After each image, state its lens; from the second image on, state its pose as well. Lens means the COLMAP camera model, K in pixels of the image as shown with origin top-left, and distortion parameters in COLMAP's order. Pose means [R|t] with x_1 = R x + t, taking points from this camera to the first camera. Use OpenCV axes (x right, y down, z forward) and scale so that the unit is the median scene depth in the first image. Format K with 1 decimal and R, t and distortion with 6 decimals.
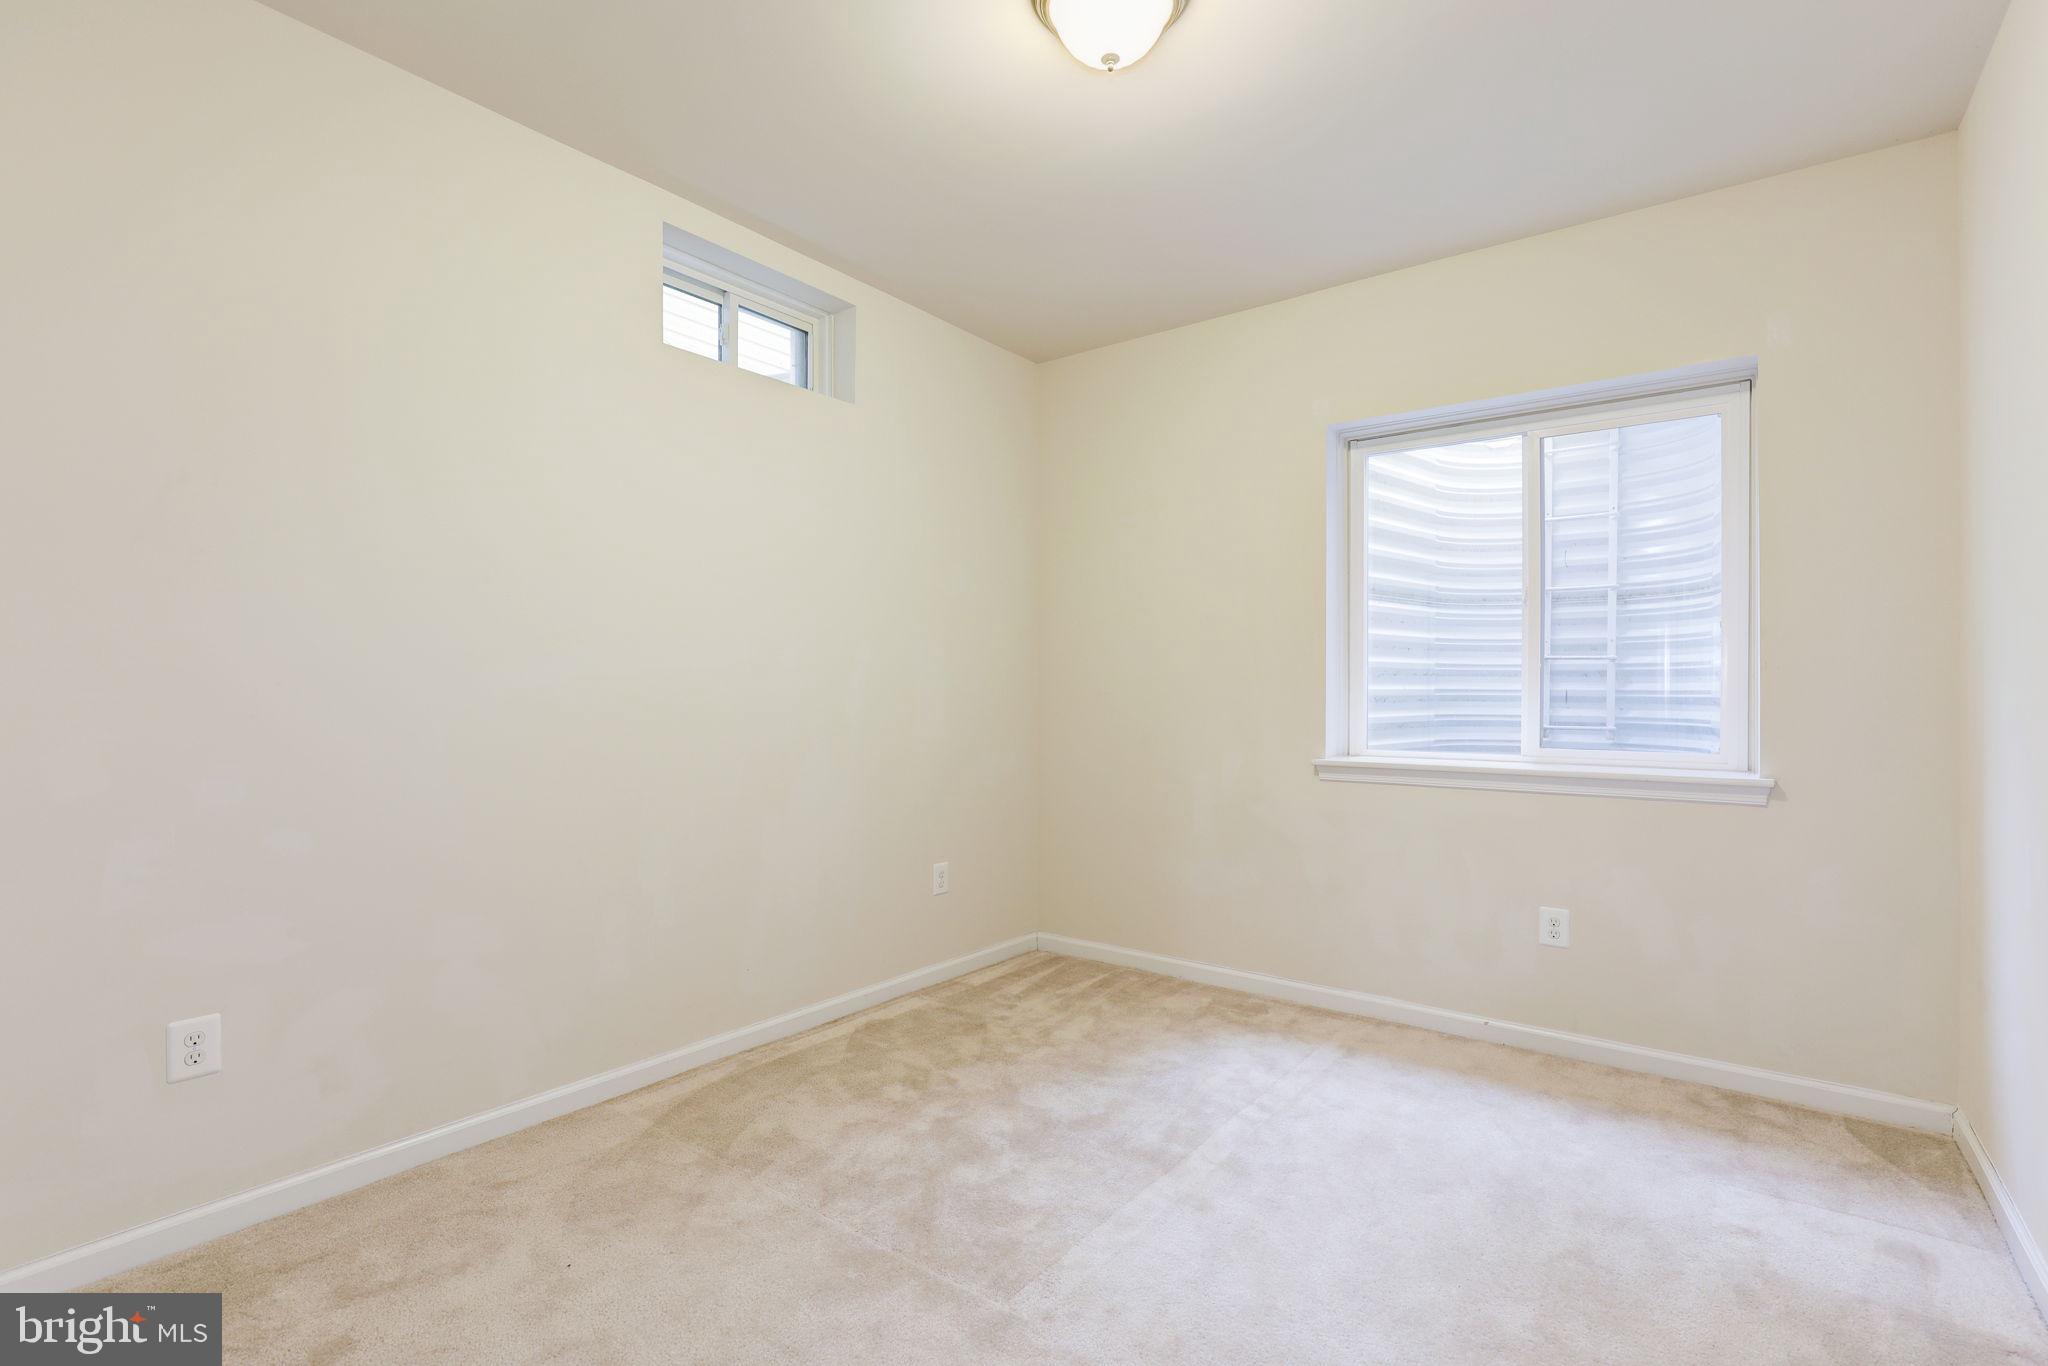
lens RADIAL K [[938.4, 0, 1032.9], [0, 938.4, 683.8], [0, 0, 1]] dist [-0.020822, 0.003172]
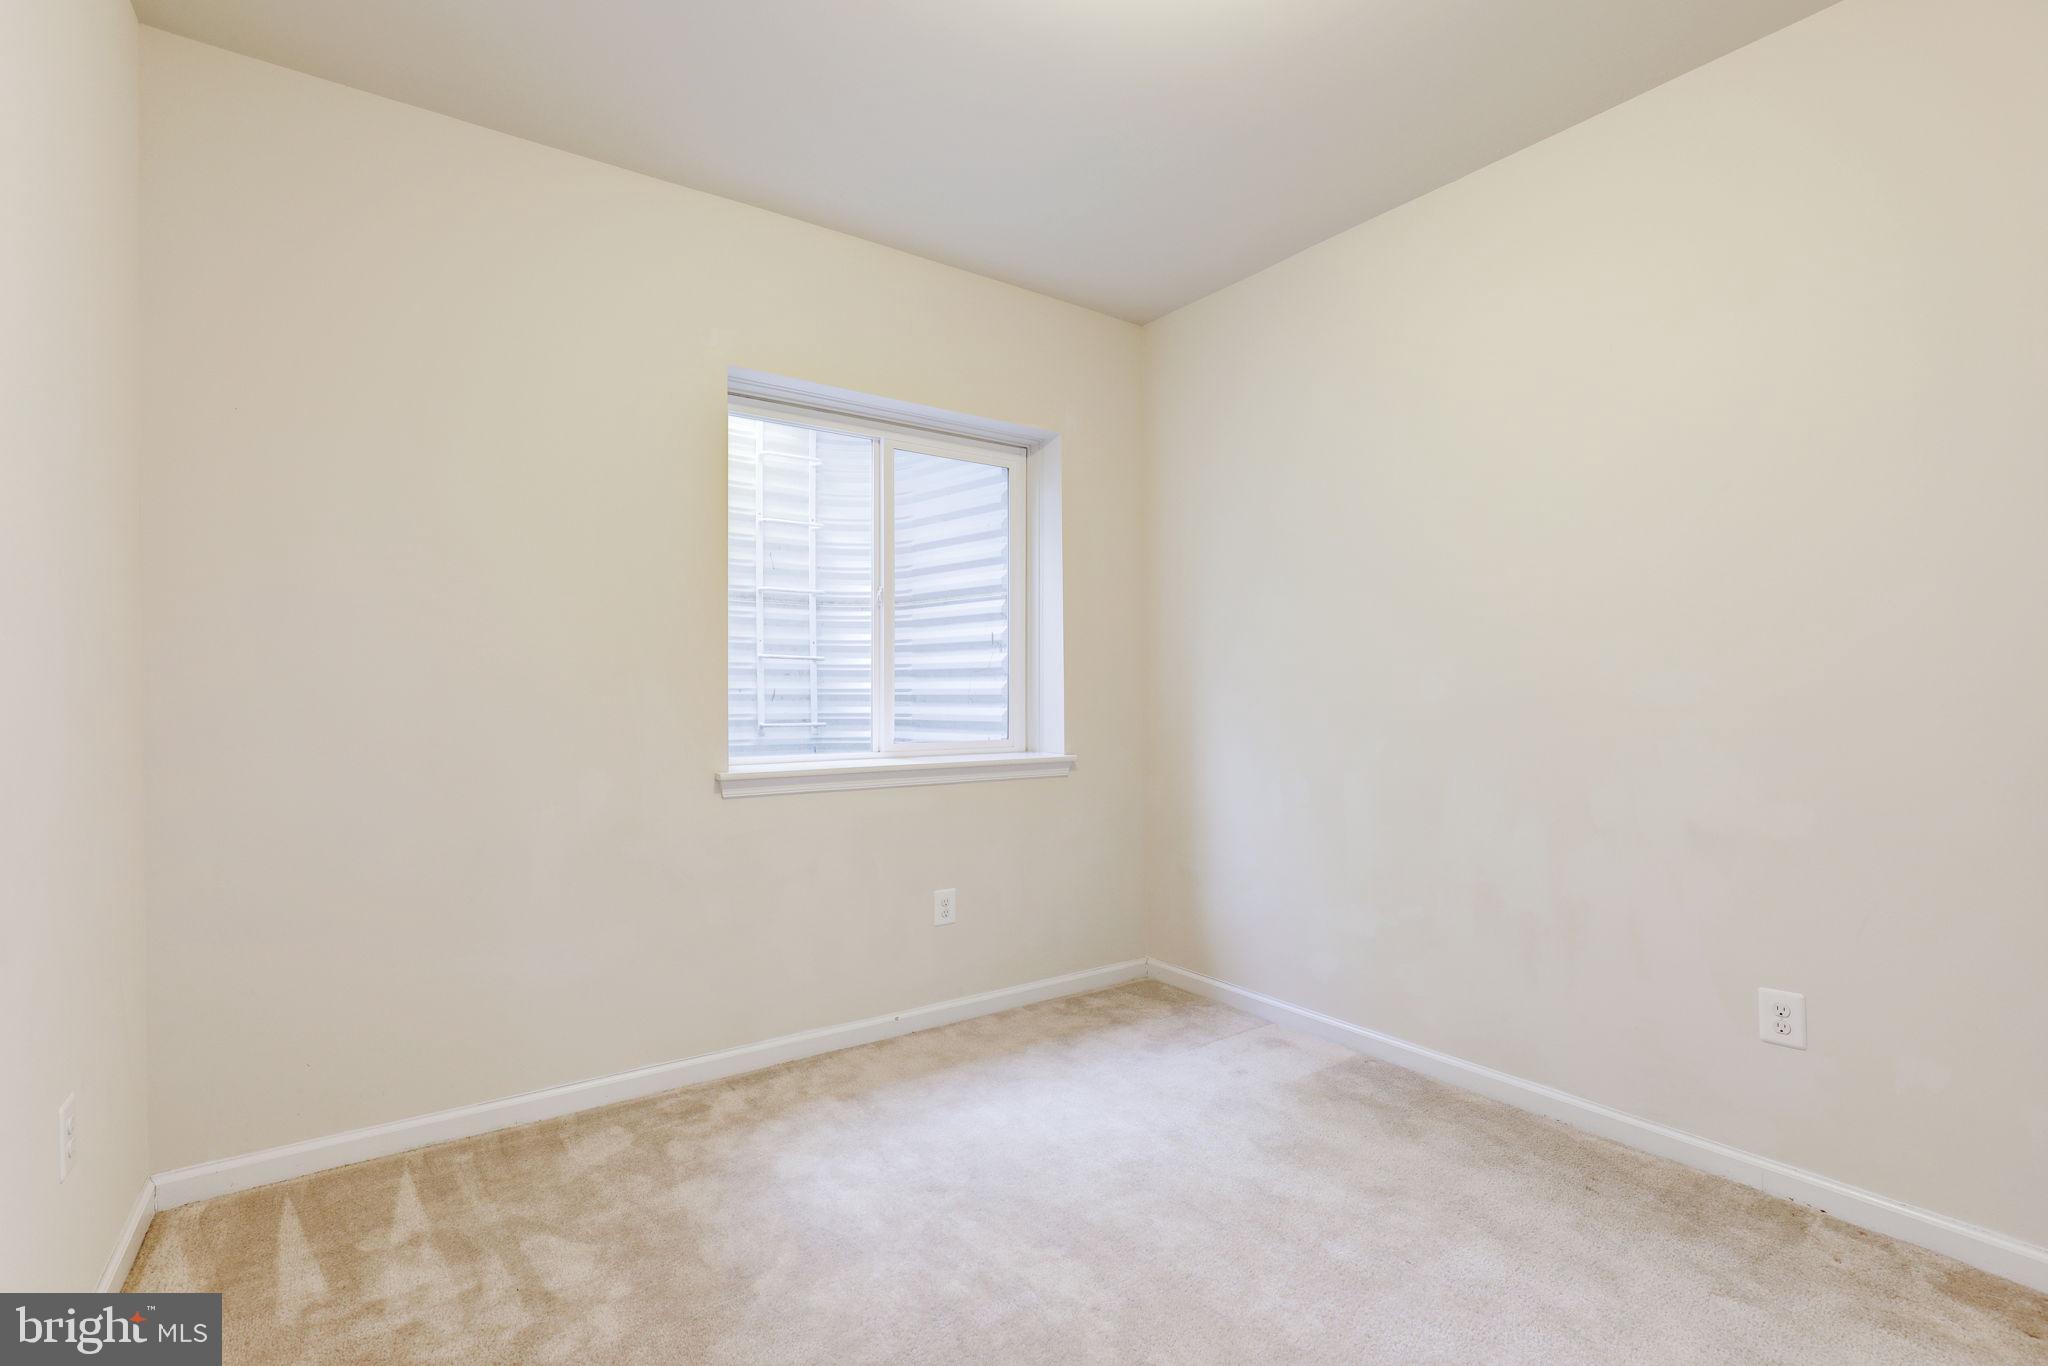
lens RADIAL K [[938.4, 0, 1029.6], [0, 938.4, 691.7], [0, 0, 1]] dist [-0.020822, 0.003172]
pose [[0.297633, -0.002669, 0.954677, -0.410187], [-0.005481, 0.999975, 0.004505, 0.004987], [-0.954665, -0.006574, 0.297611, 0.529780]]
